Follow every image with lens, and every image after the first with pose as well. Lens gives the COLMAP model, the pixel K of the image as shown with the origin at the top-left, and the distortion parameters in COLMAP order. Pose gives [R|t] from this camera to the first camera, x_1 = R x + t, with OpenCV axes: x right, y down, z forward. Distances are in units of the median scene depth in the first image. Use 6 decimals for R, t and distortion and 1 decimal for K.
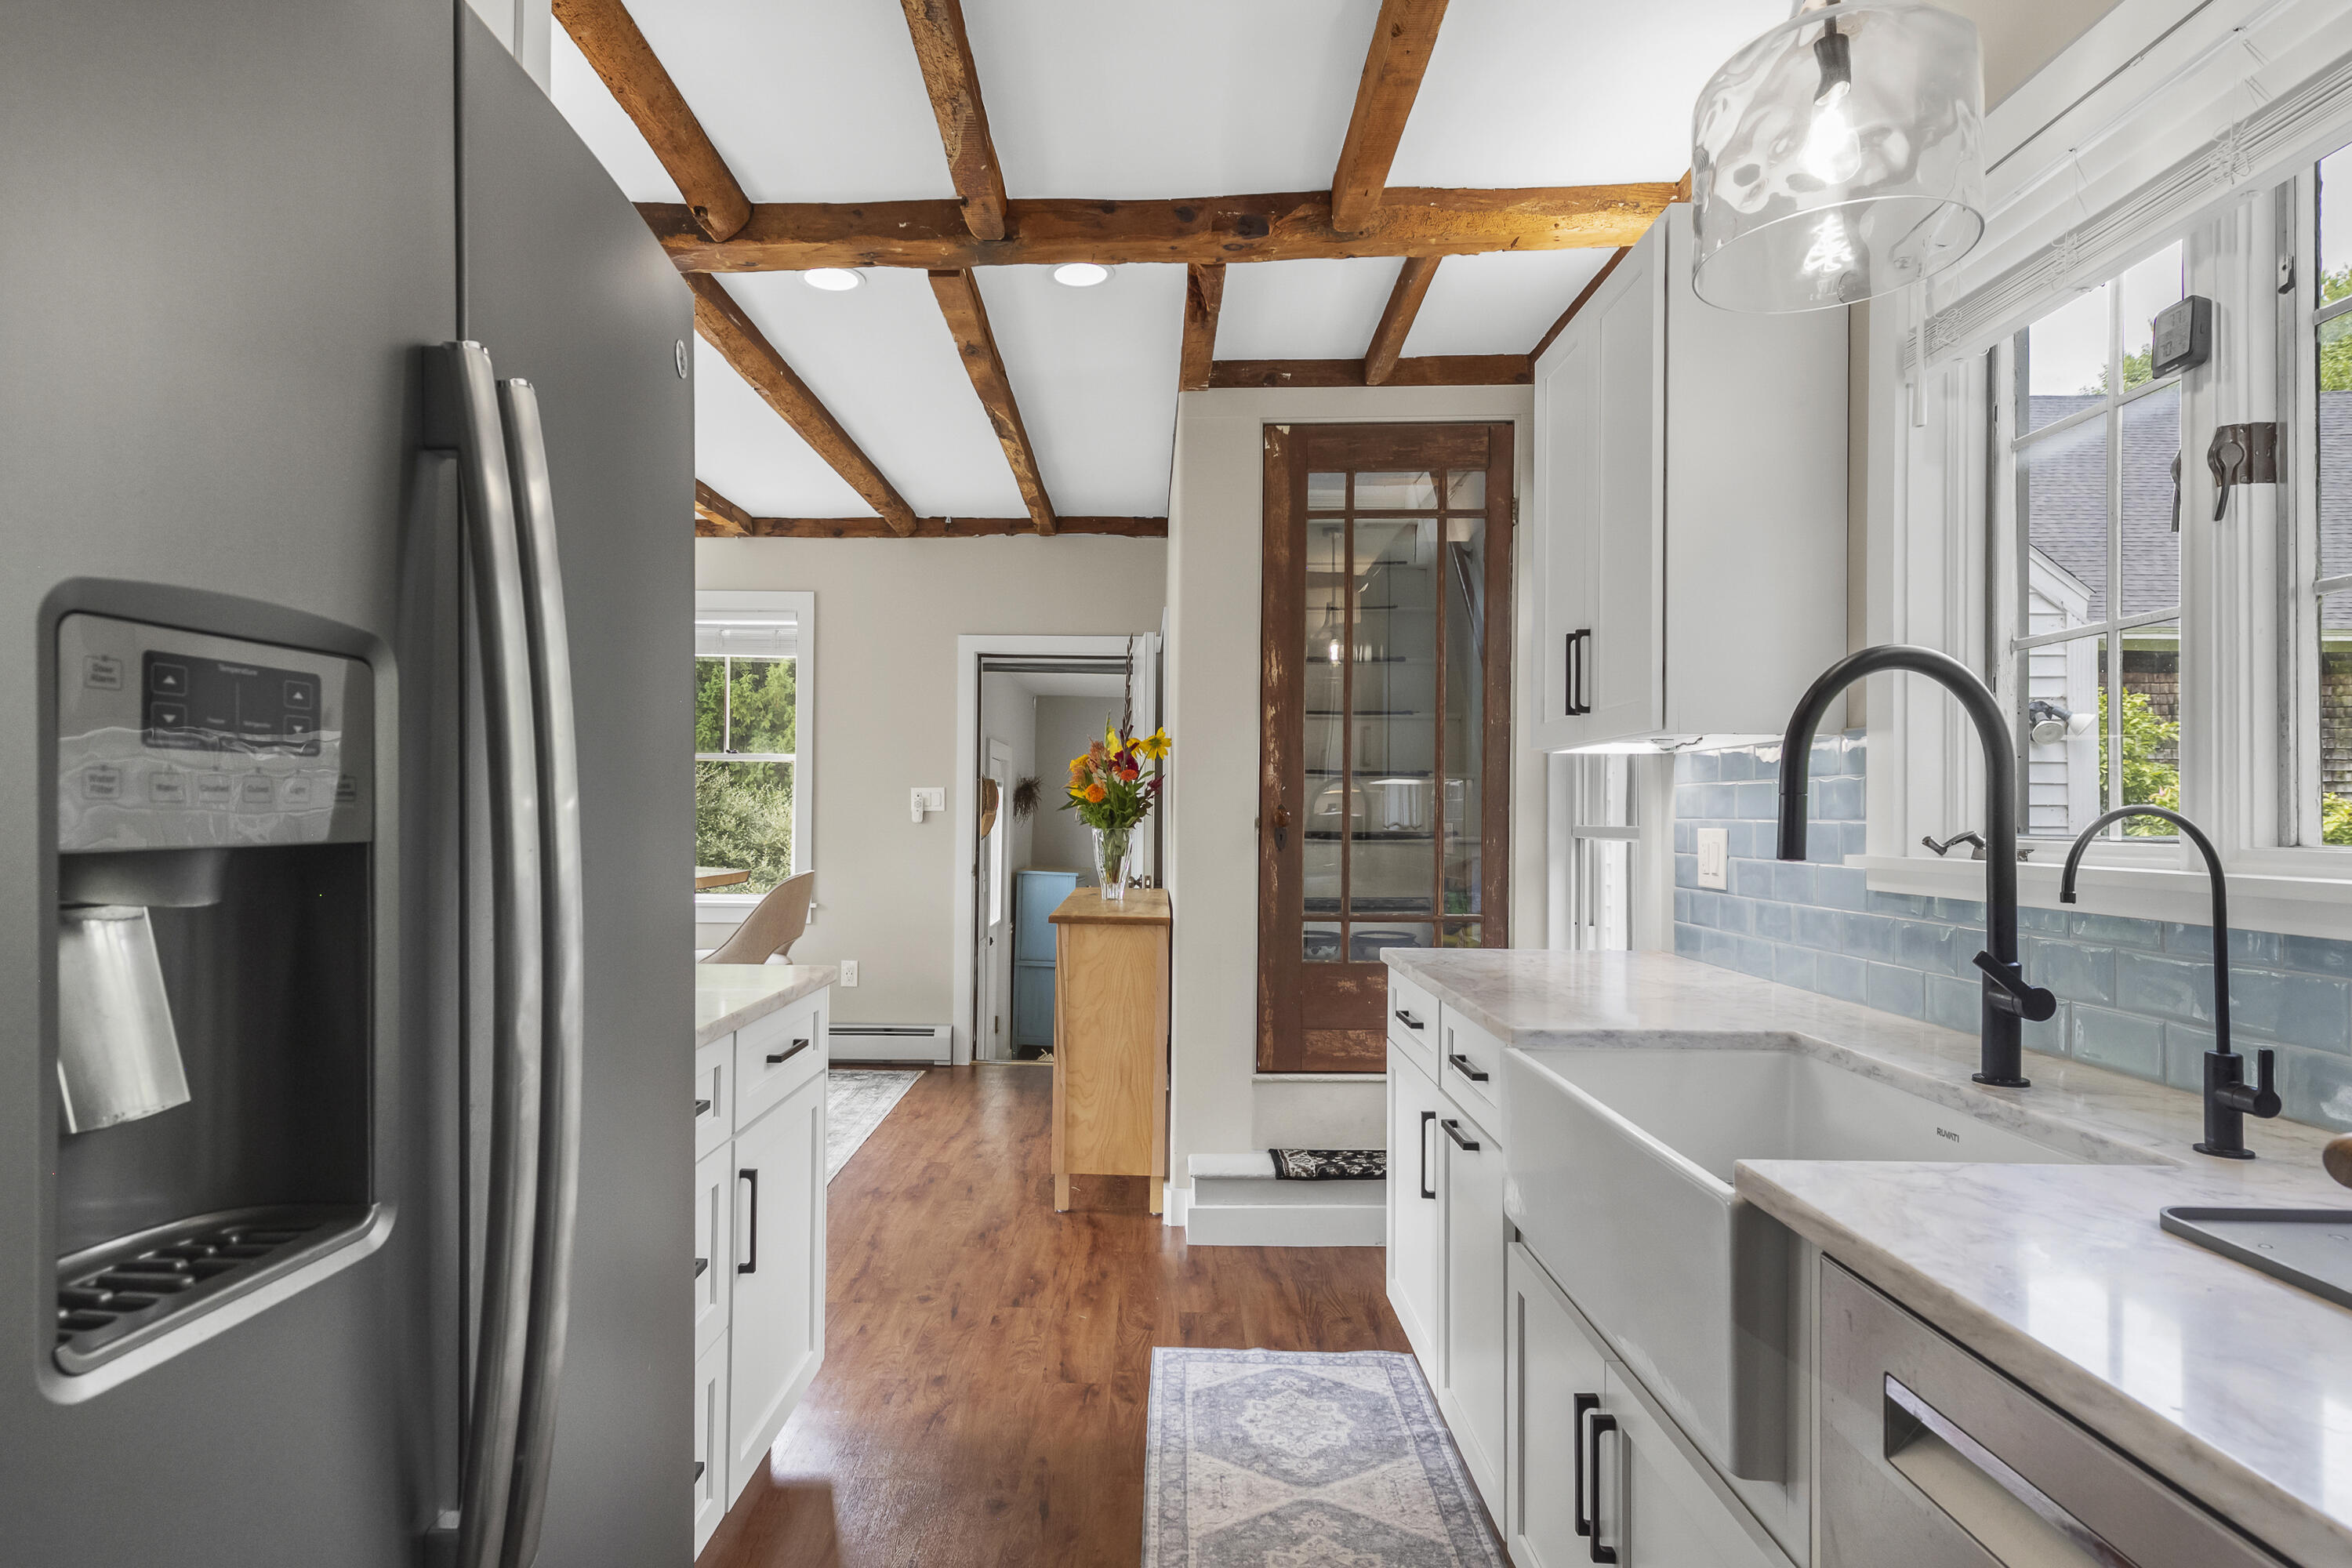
lens RADIAL K [[1028.5, 0, 1176.0], [0, 1028.5, 784.0], [0, 0, 1]] dist [0.000261, 0.000001]
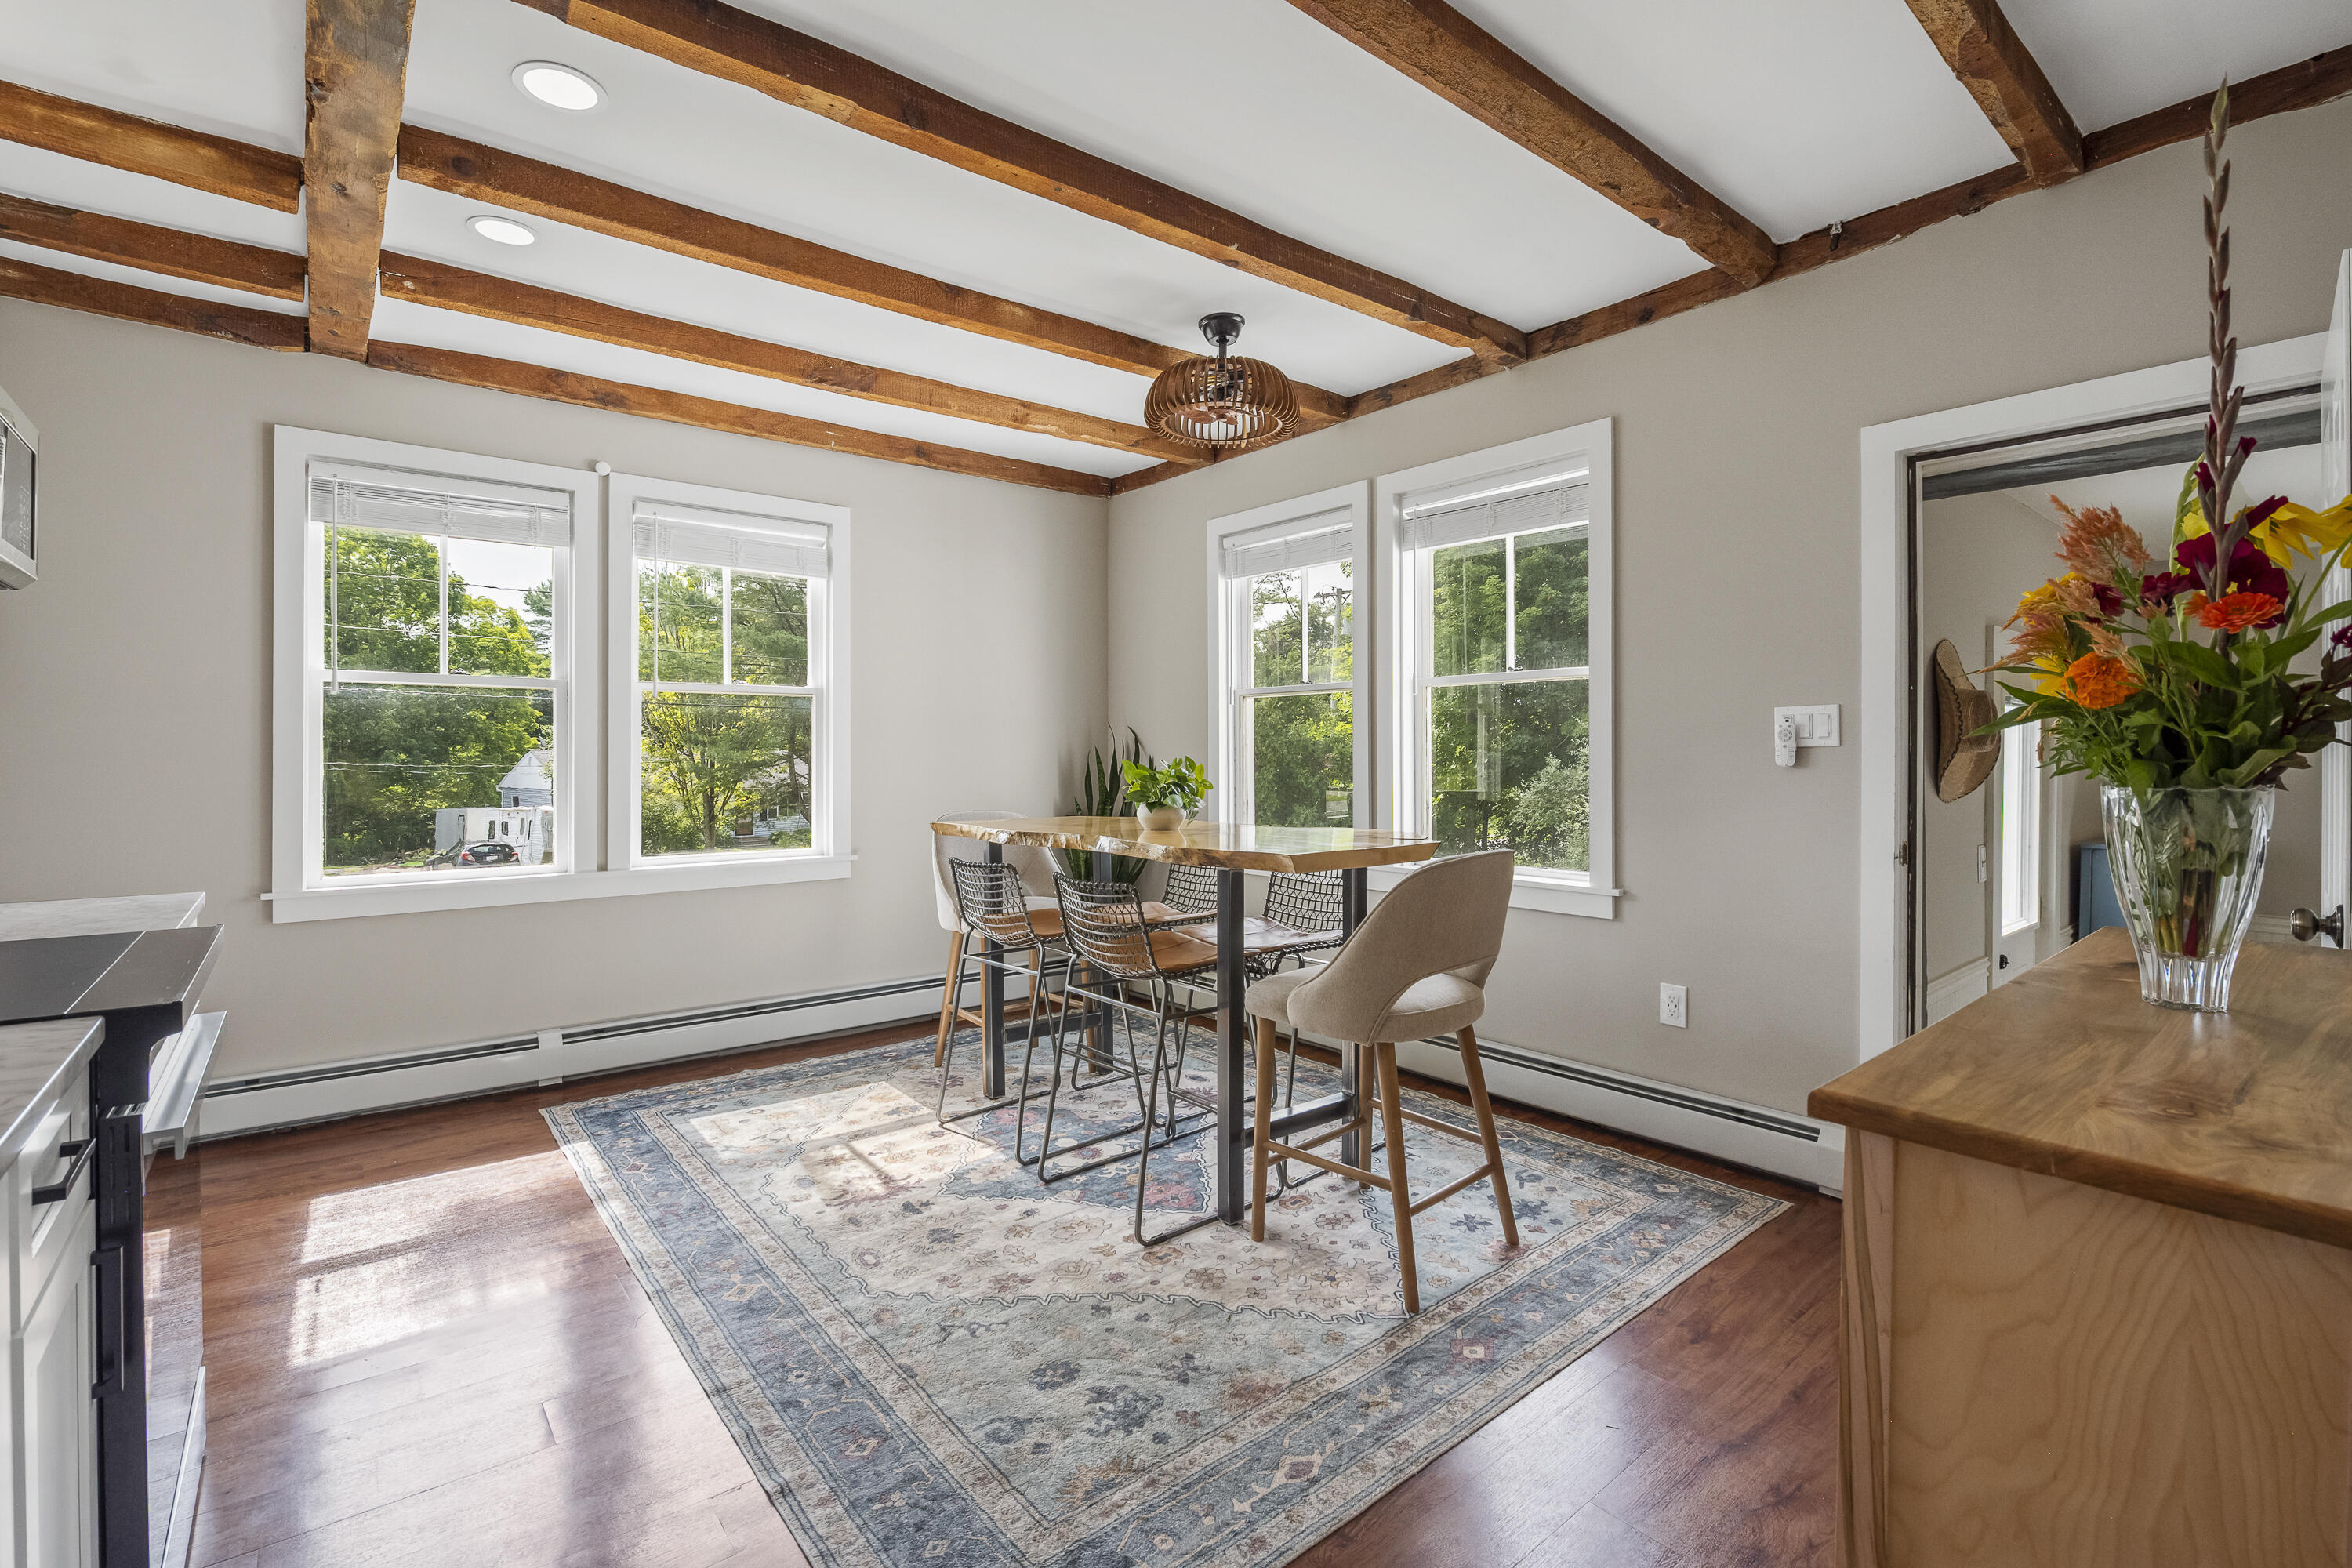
lens RADIAL K [[1062.9, 0, 1169.3], [0, 1062.9, 759.8], [0, 0, 1]] dist [-0.001624, -0.000149]
pose [[0.626640, -0.007947, -0.779268, -0.000605], [0.033452, 0.999301, 0.016709, 0.011806], [0.778591, -0.036539, 0.626468, 0.347675]]
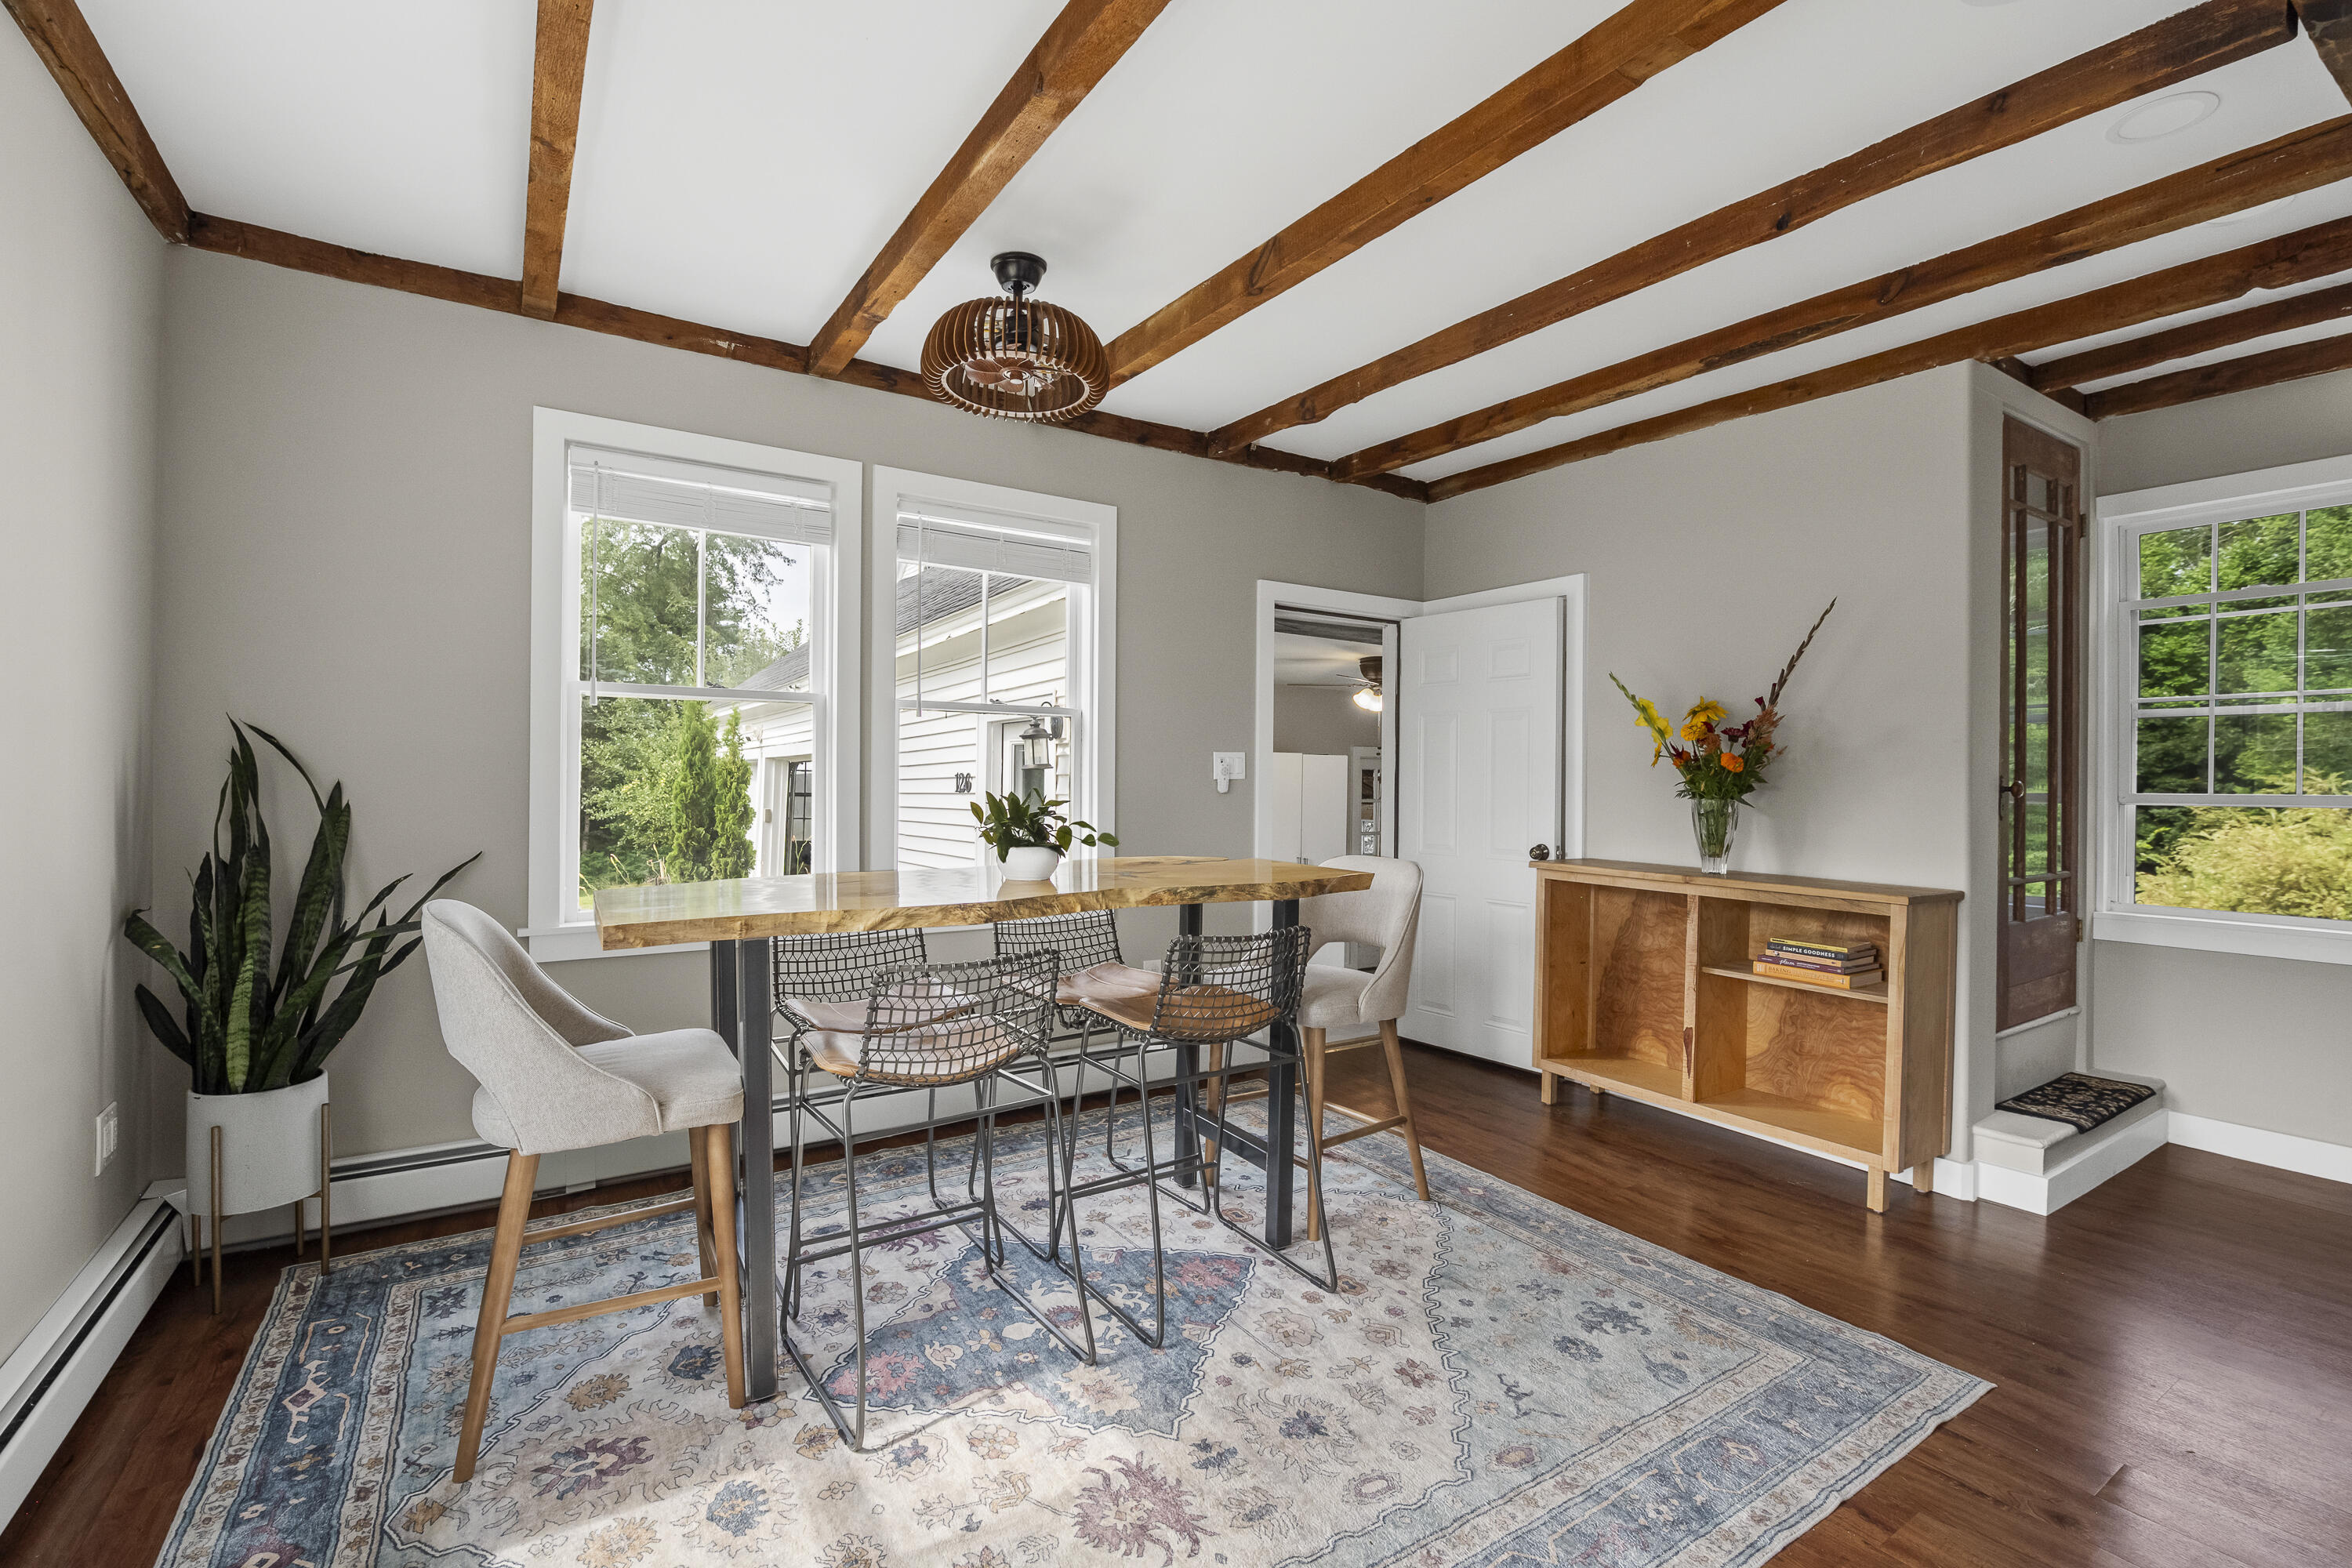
lens RADIAL K [[1032.8, 0, 1176.0], [0, 1032.8, 784.0], [0, 0, 1]] dist [-0.001895, -0.000086]
pose [[0.839415, -0.004163, 0.543475, -0.755702], [-0.021390, 0.998943, 0.040690, -0.004978], [-0.543070, -0.045781, 0.838439, 0.290135]]
